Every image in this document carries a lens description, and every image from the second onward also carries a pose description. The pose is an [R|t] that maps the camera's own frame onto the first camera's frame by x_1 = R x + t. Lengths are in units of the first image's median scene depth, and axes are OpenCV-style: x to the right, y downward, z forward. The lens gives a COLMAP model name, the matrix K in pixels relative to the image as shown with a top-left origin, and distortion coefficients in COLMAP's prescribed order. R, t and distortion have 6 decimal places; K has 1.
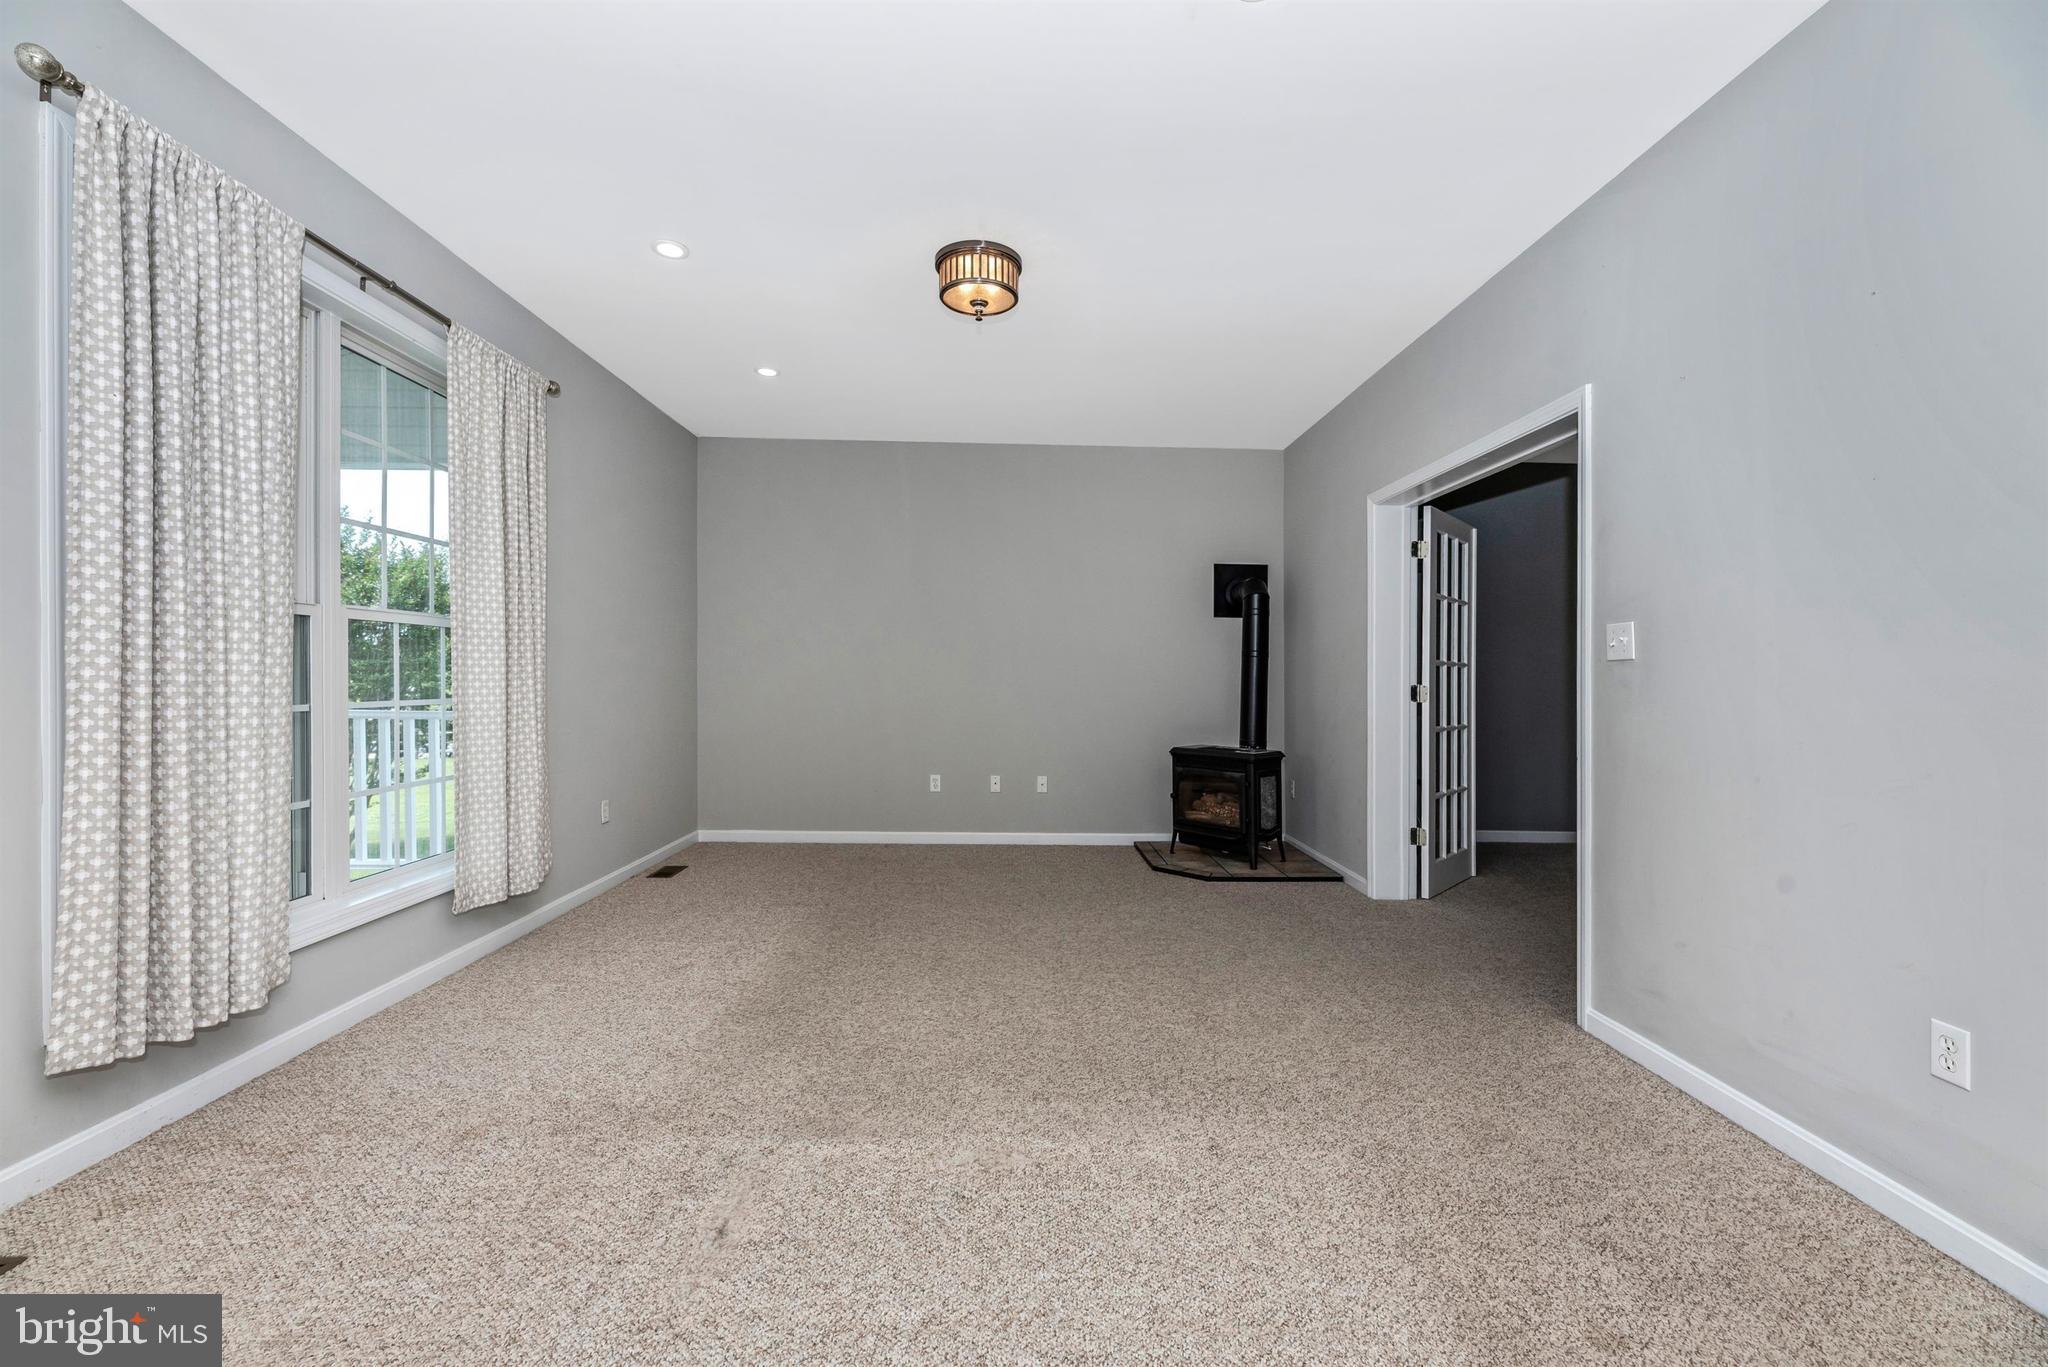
lens RADIAL K [[835.4, 0, 1028.1], [0, 835.4, 692.9], [0, 0, 1]] dist [-0.001813, 0.001555]
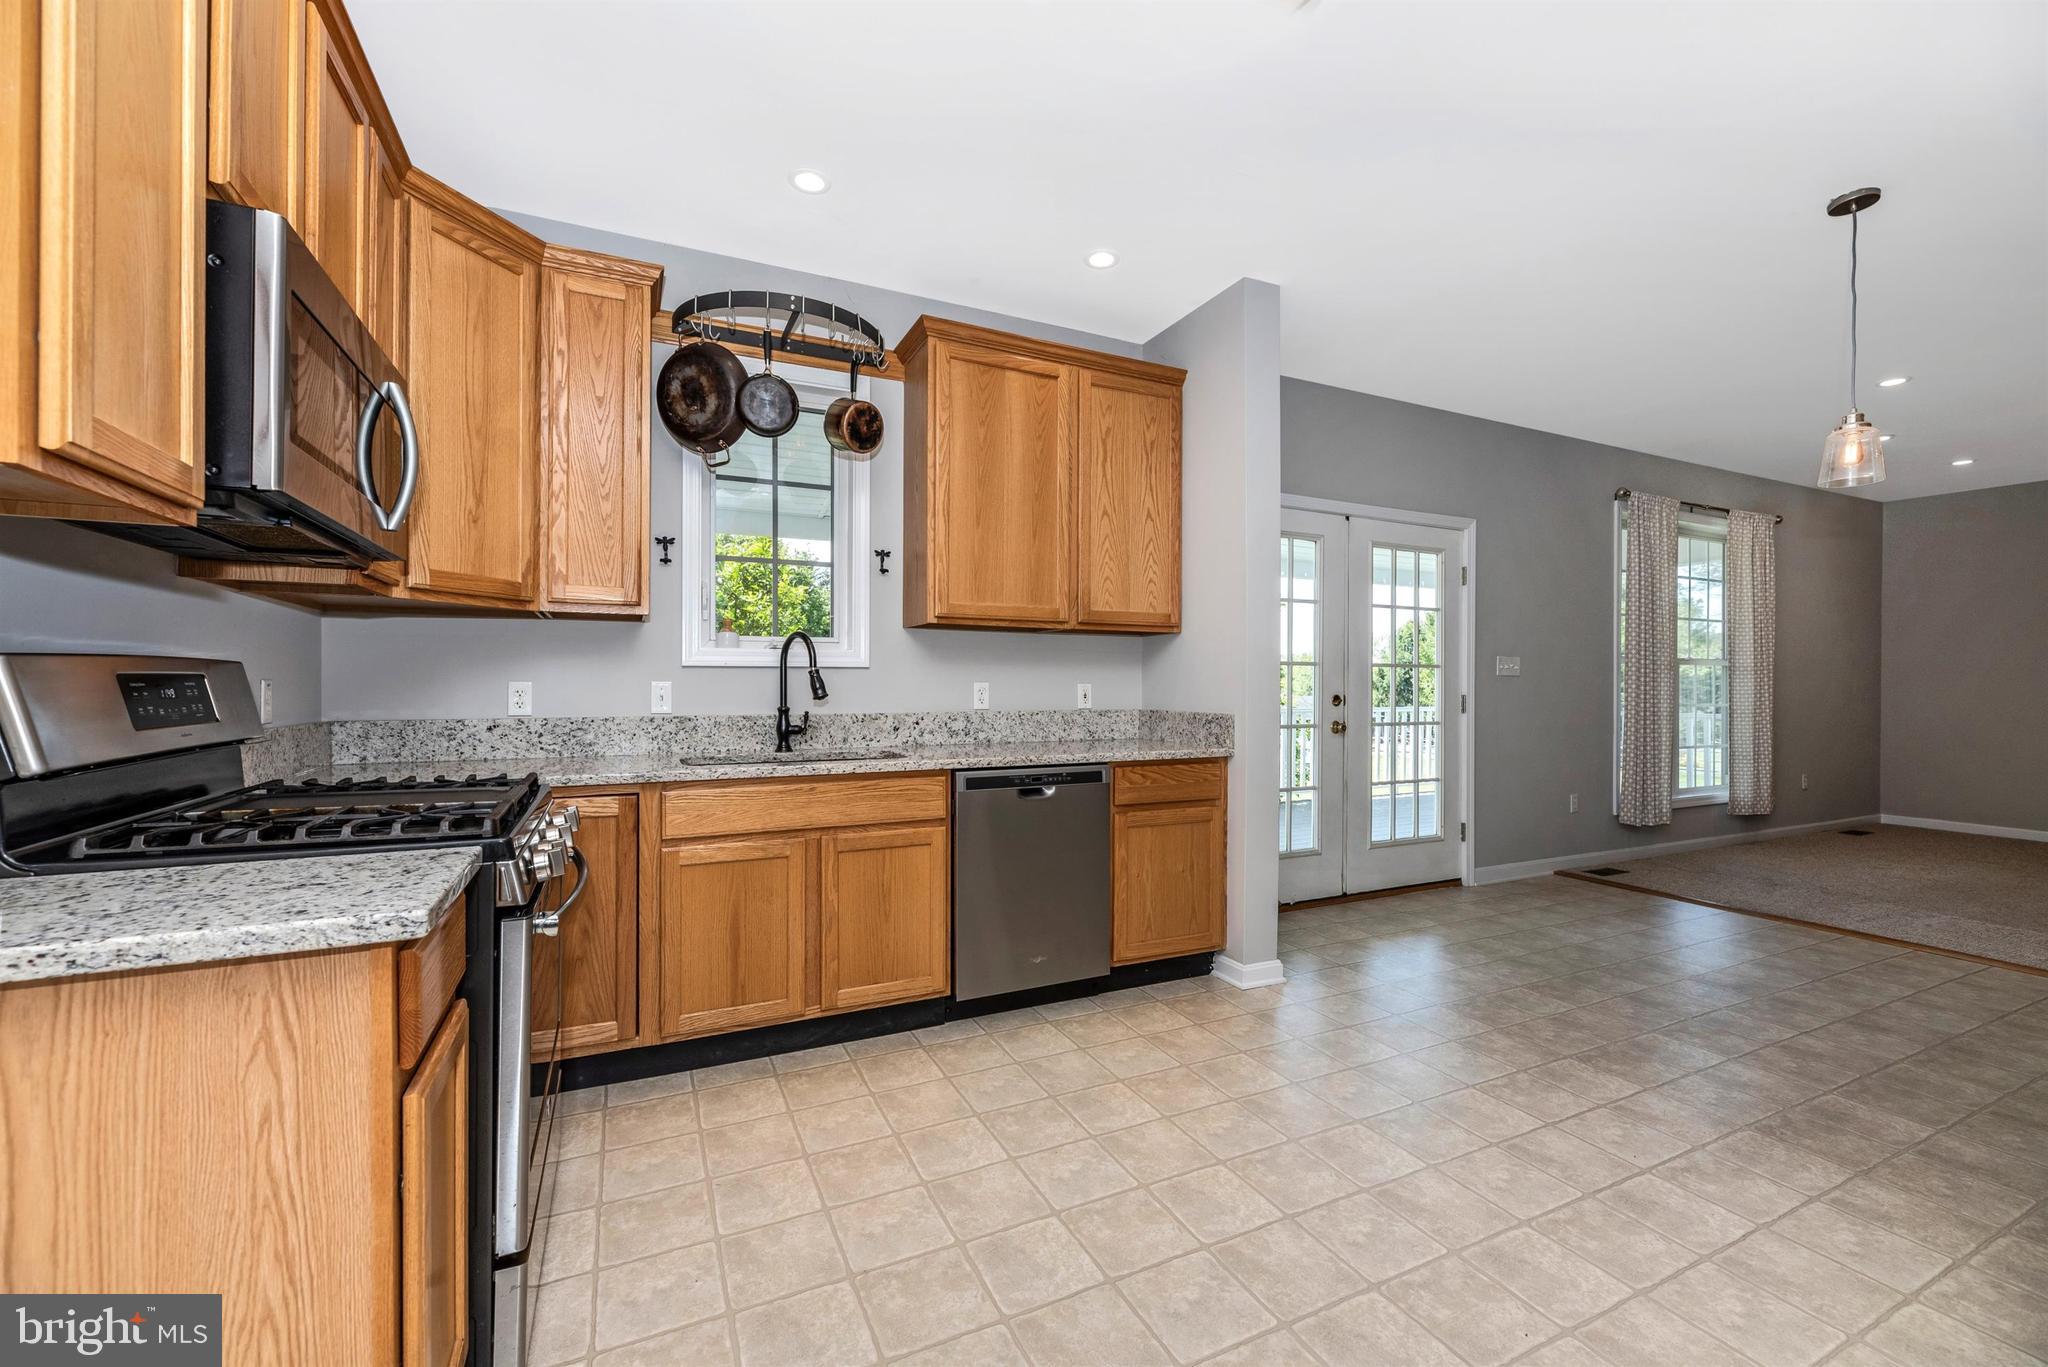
lens RADIAL K [[835.4, 0, 1032.7], [0, 835.4, 682.1], [0, 0, 1]] dist [-0.001813, 0.001555]
pose [[0.416396, -0.018002, -0.909005, 0.375324], [-0.014685, 0.999540, -0.026522, 0.029708], [0.909065, 0.024392, 0.415941, -1.179738]]
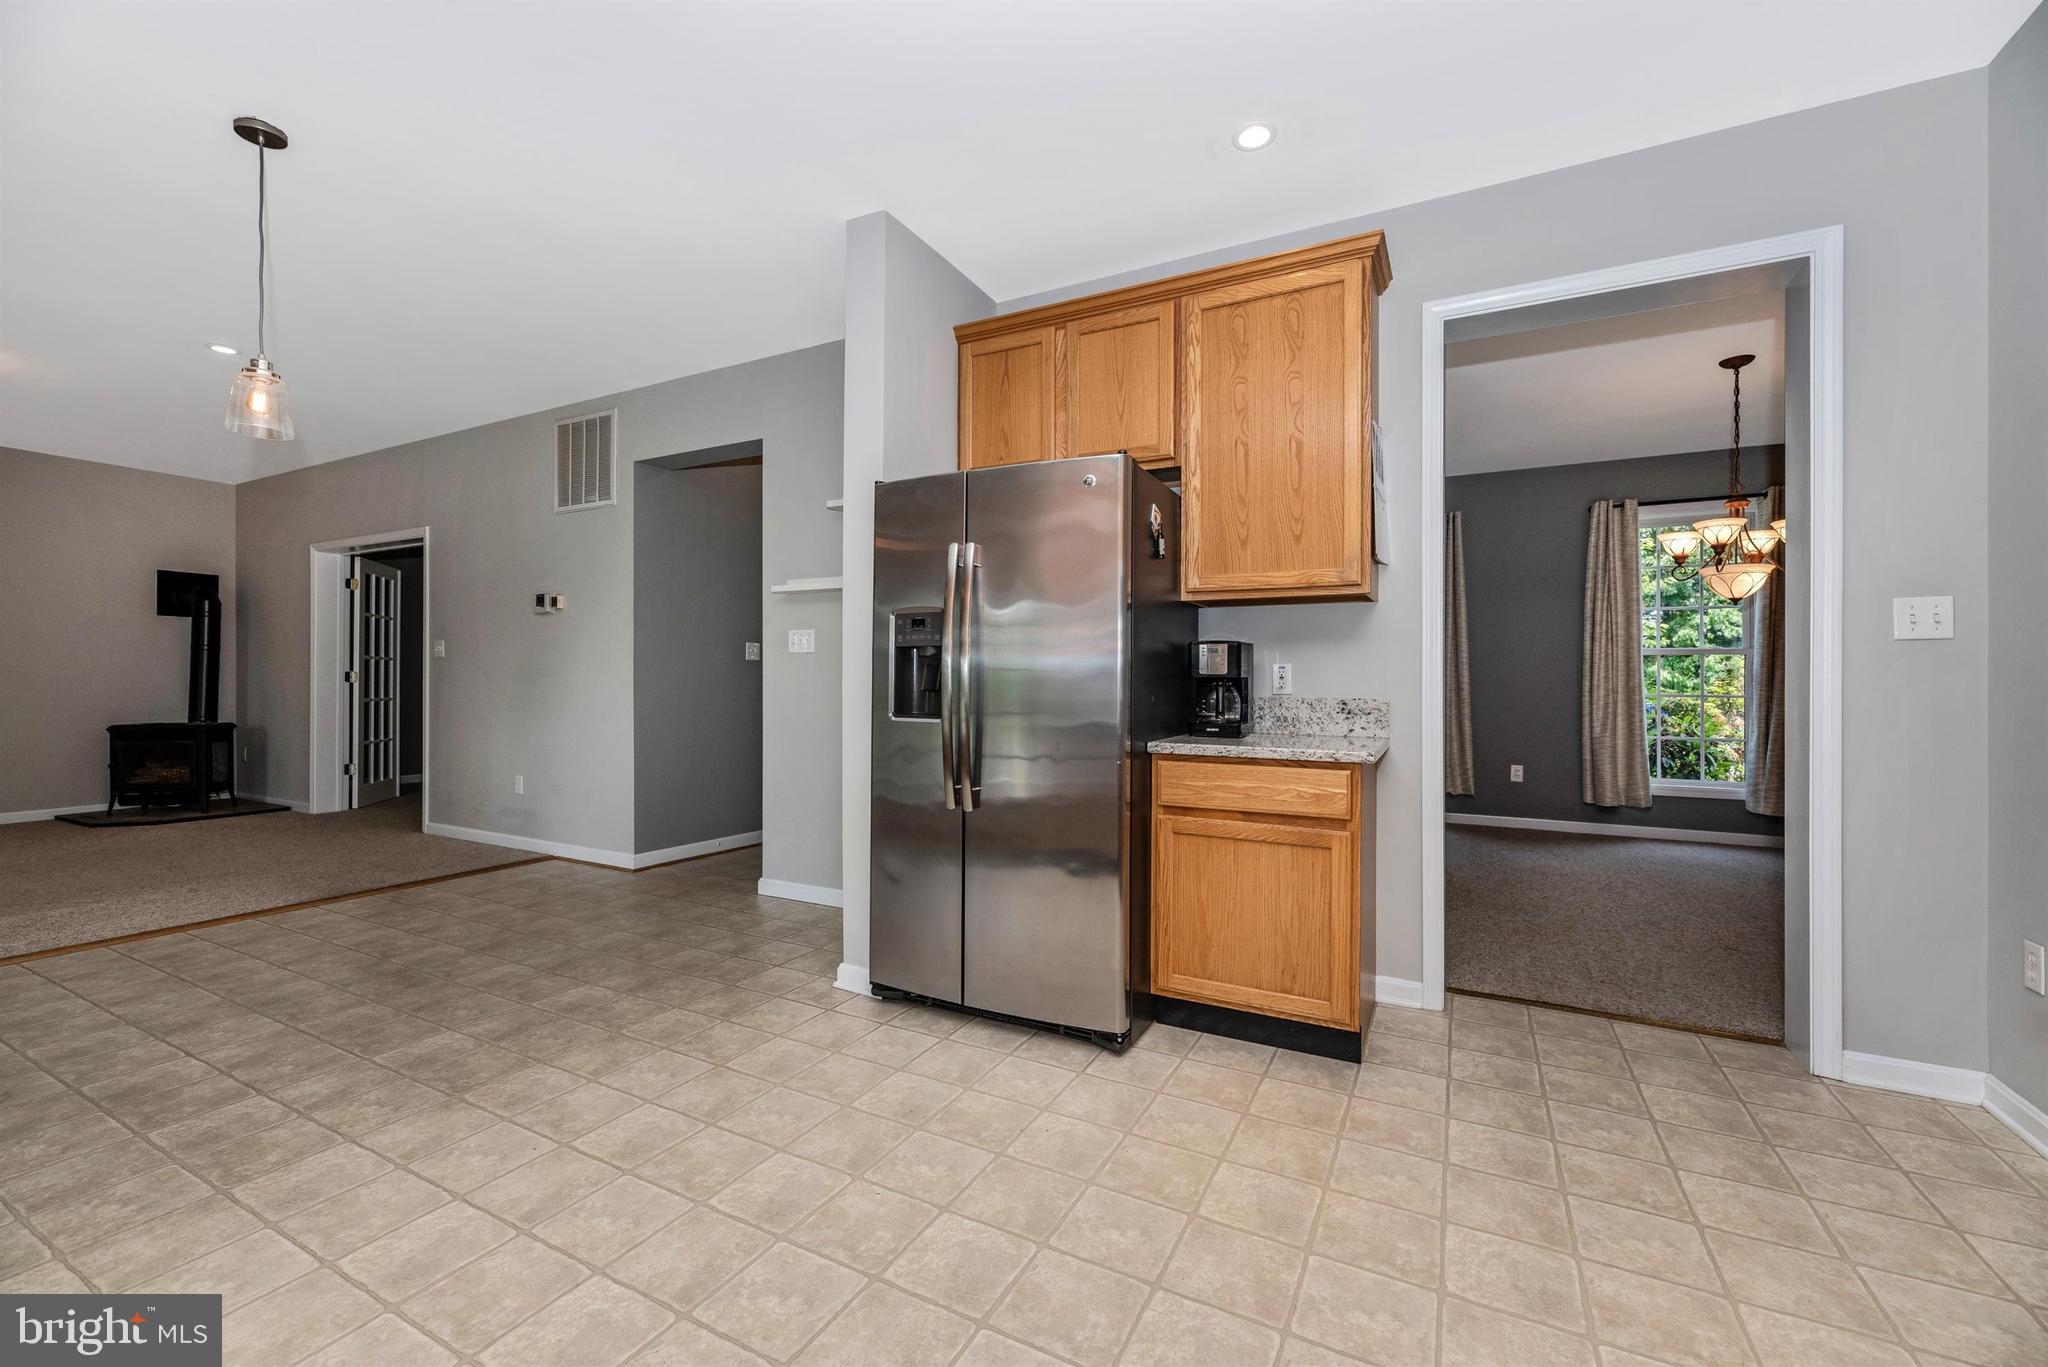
lens RADIAL K [[835.4, 0, 1010.8], [0, 835.4, 664.0], [0, 0, 1]] dist [-0.001813, 0.001555]
pose [[0.498057, 0.010689, 0.867079, -0.345695], [0.016894, 0.999615, -0.022026, 0.041996], [-0.866980, 0.025619, 0.497684, -1.088528]]
